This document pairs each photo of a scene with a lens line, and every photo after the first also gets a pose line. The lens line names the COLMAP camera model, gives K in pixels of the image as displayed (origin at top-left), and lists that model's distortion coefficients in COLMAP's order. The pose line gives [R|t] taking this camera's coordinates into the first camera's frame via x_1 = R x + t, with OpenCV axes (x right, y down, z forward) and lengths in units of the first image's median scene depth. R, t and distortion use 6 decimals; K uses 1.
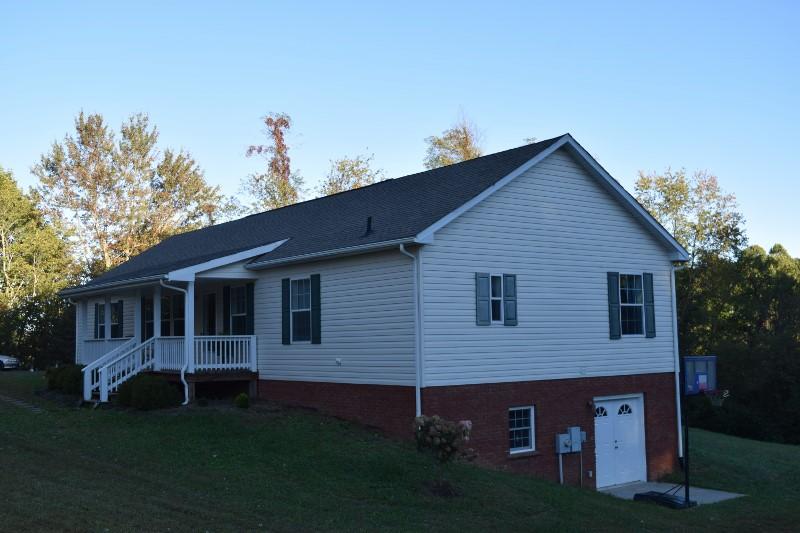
lens RADIAL K [[899.4, 0, 400.0], [0, 899.4, 266.5], [0, 0, 1]] dist [-0.054537, 0.001937]
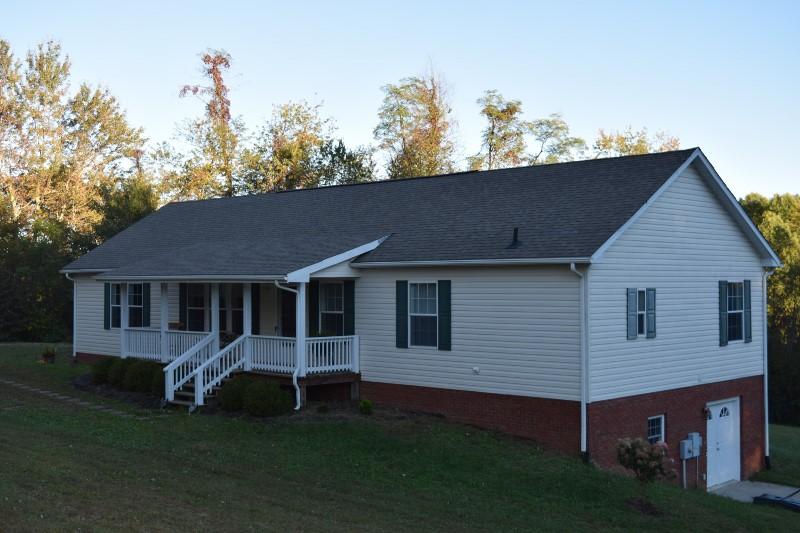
lens RADIAL K [[1000.0, 0, 400.0], [0, 1000.0, 266.5], [0, 0, 1]] dist [-0.031711, -0.009976]
pose [[0.989045, 0.017755, 0.146546, -0.288219], [-0.027409, 0.997566, 0.064118, -0.071135], [-0.145050, -0.067432, 0.987124, -0.069771]]
